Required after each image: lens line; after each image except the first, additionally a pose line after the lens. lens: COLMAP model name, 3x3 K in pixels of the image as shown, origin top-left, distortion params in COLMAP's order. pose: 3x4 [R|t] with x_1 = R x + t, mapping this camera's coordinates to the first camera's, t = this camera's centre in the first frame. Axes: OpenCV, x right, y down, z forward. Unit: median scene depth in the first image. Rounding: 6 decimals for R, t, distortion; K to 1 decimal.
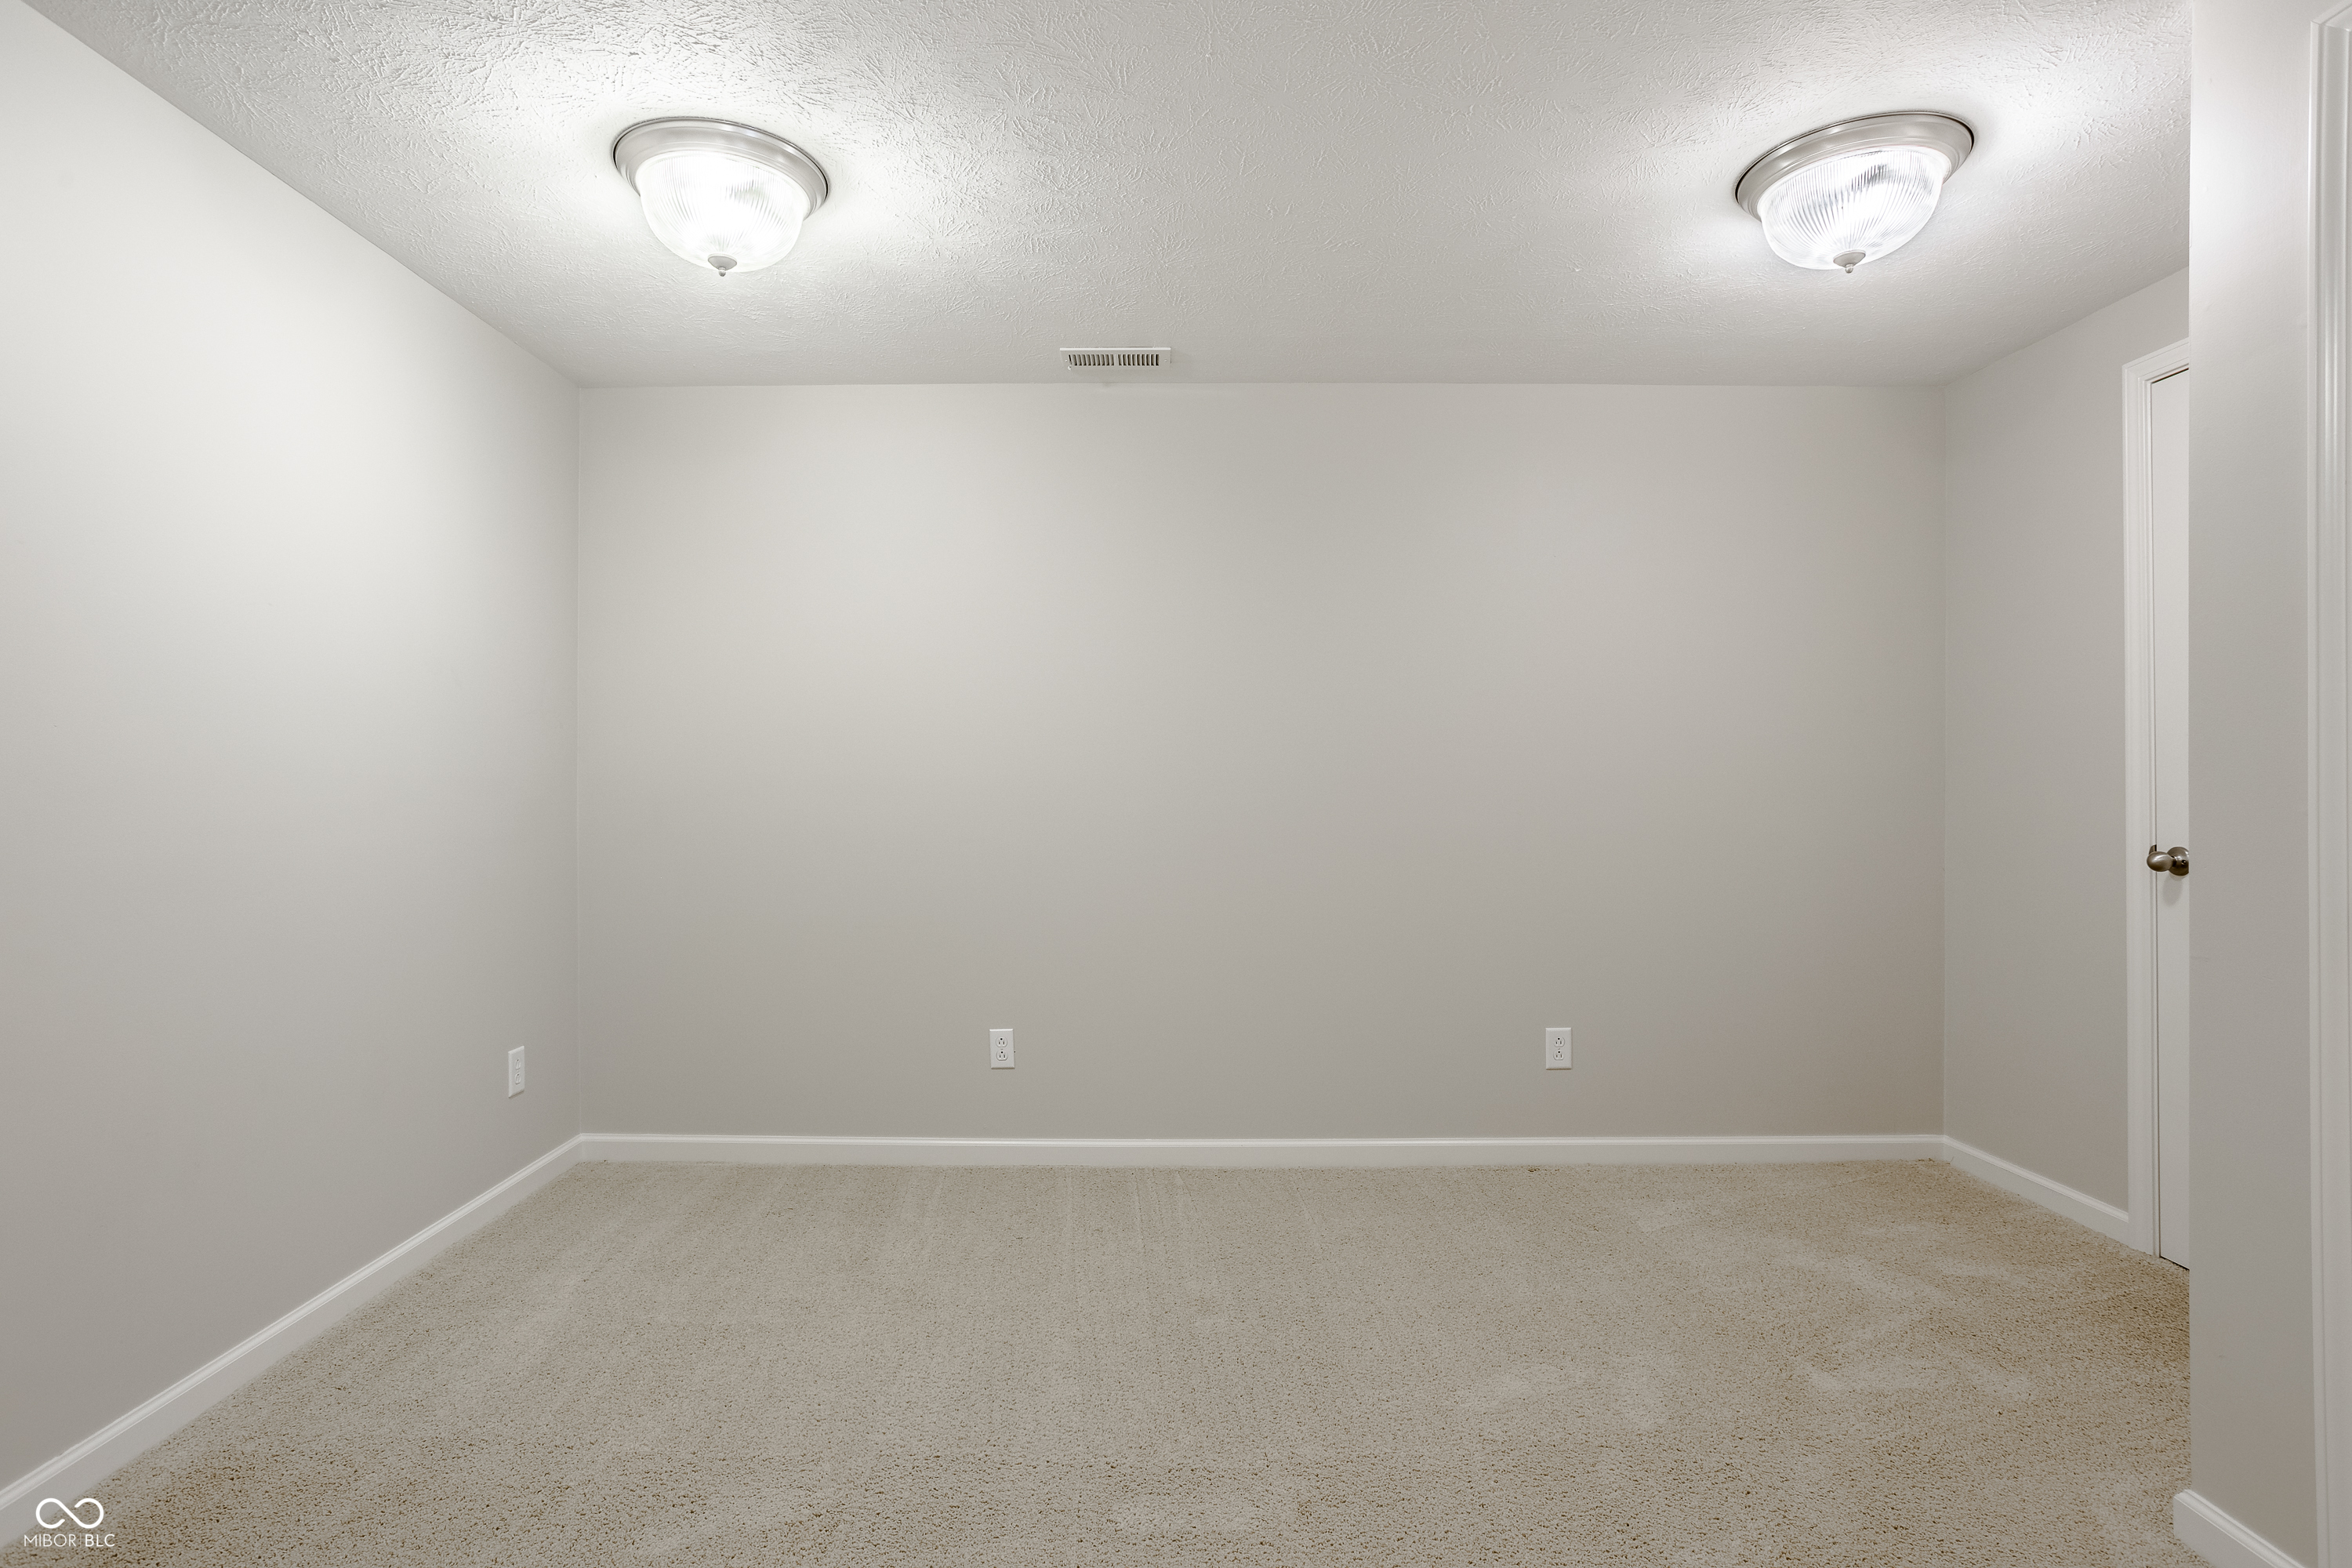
lens RADIAL K [[1161.8, 0, 1176.0], [0, 1161.8, 784.0], [0, 0, 1]] dist [-0.064002, 0.036741]
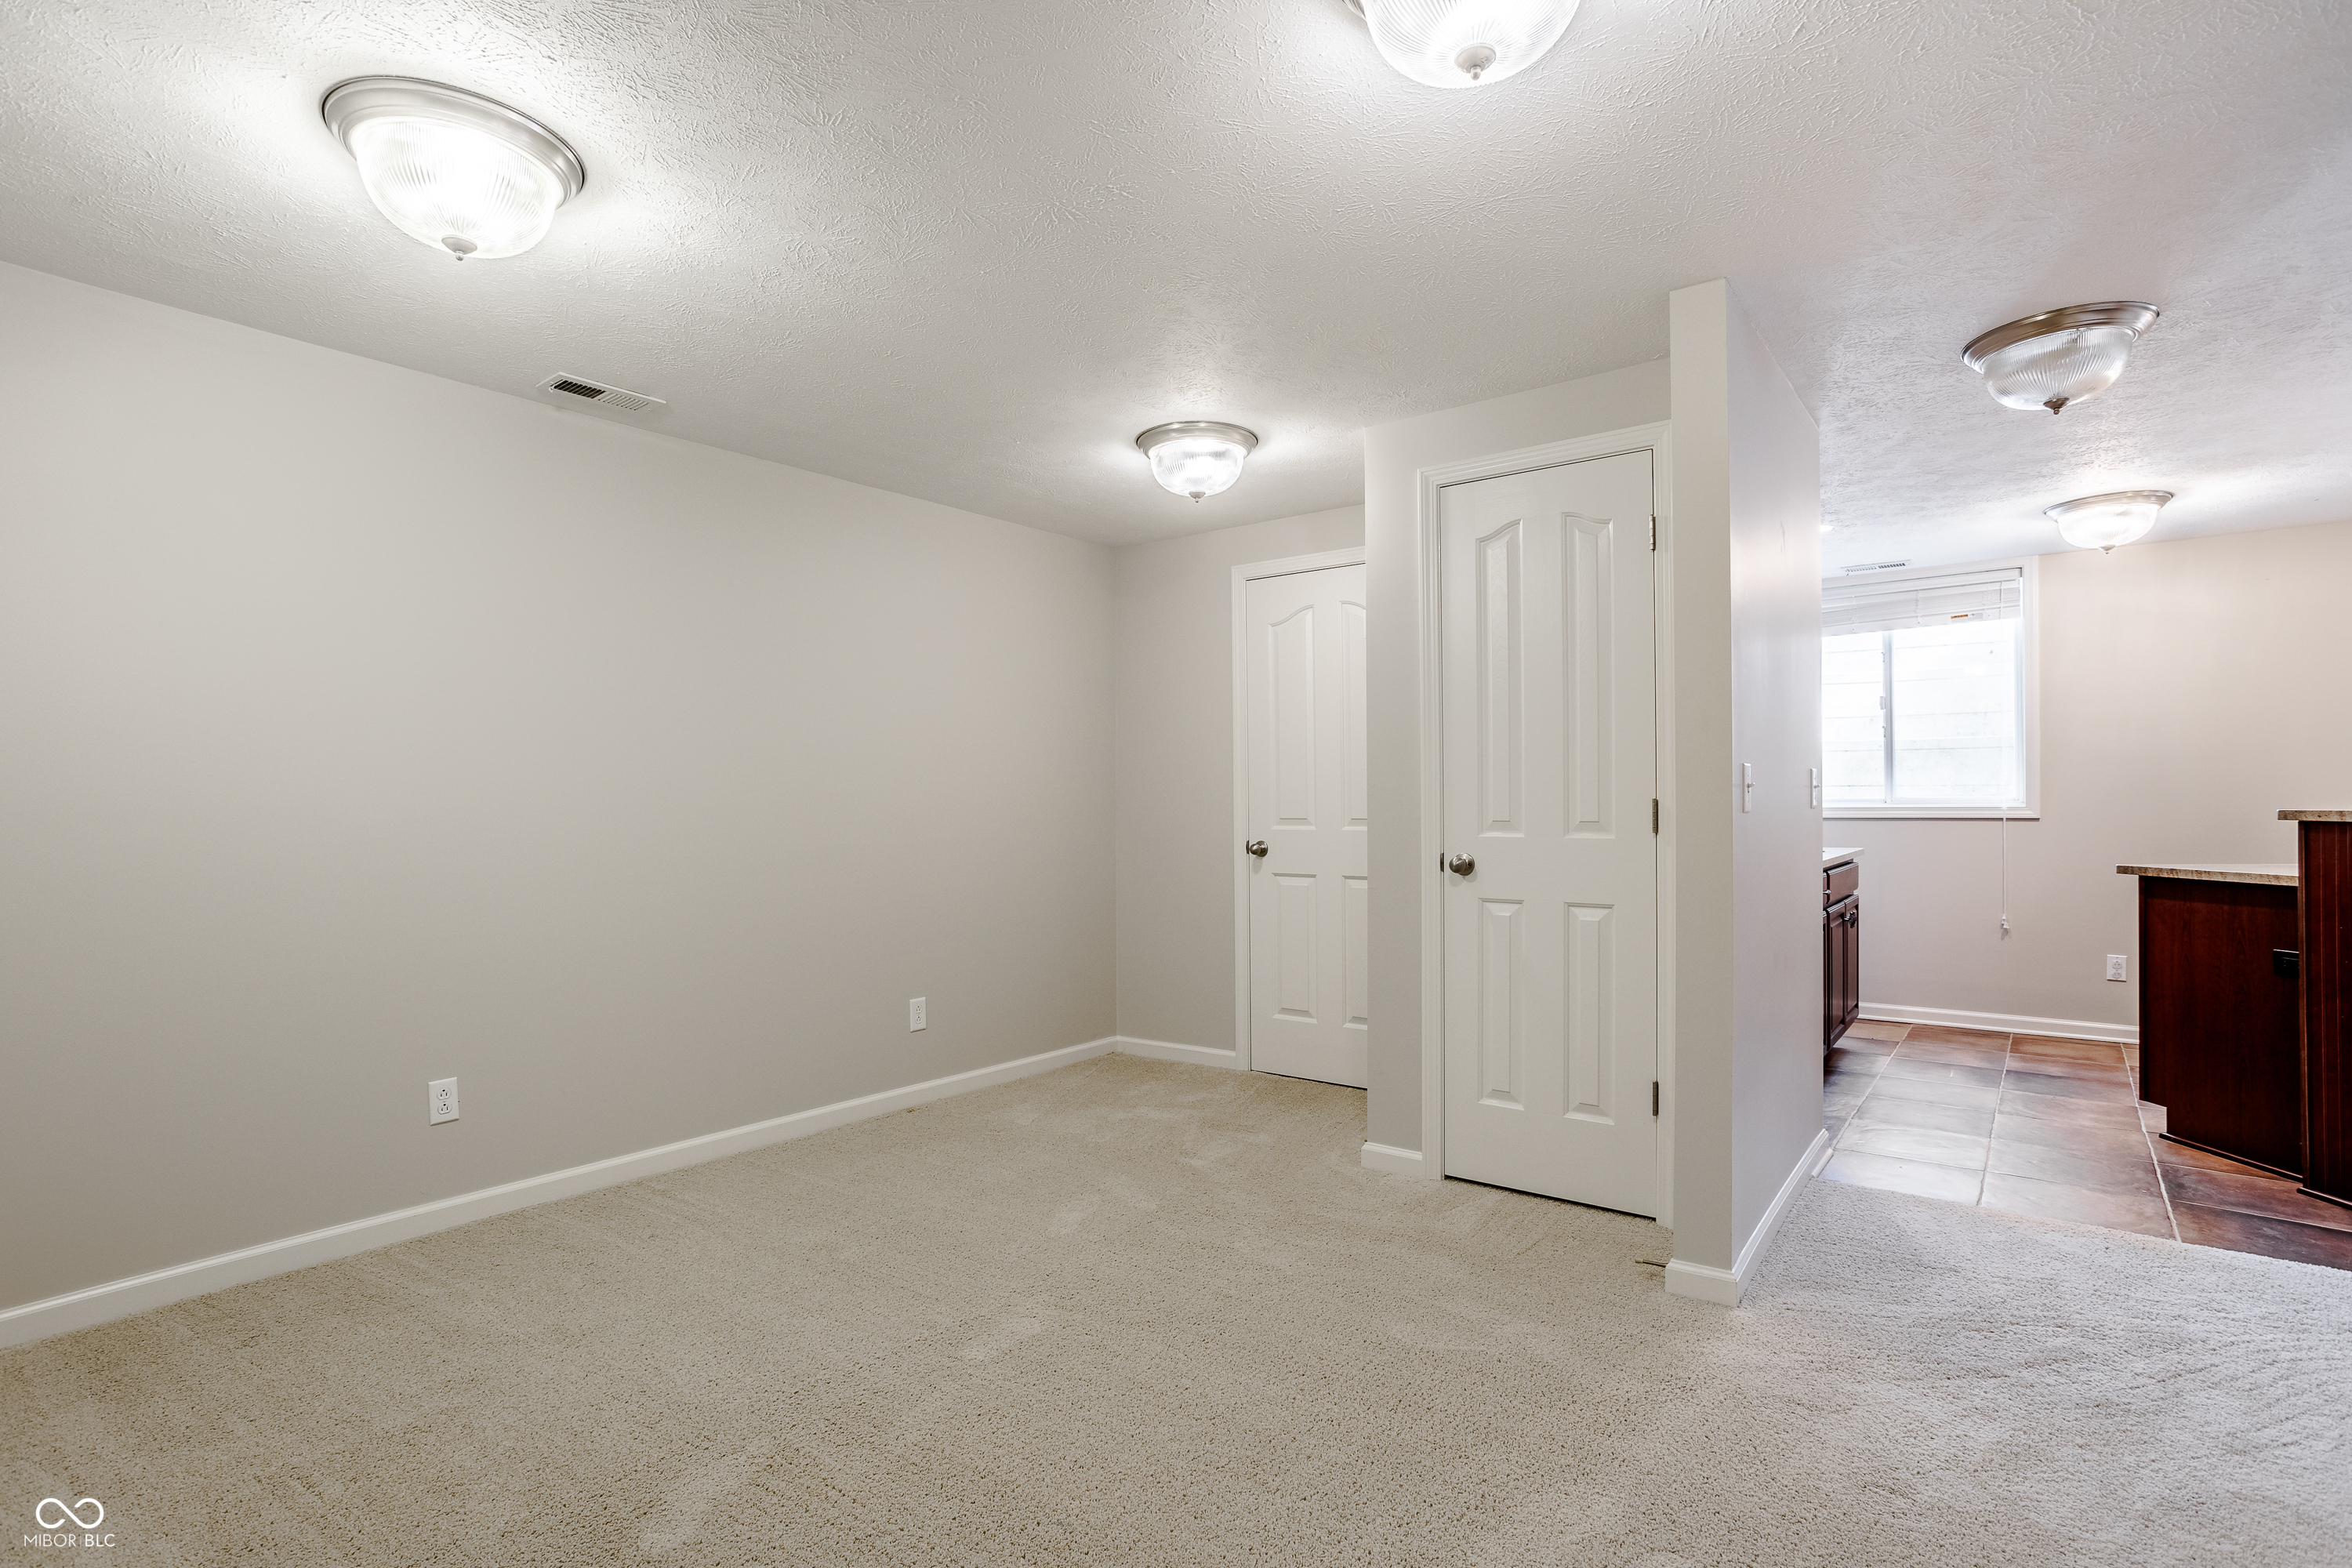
lens RADIAL K [[1144.8, 0, 1147.8], [0, 1144.8, 813.9], [0, 0, 1]] dist [-0.058472, 0.035930]
pose [[0.619963, -0.009772, 0.784570, -0.651804], [0.009179, 0.999944, 0.005201, 0.001392], [-0.784578, 0.003977, 0.620018, 0.007997]]
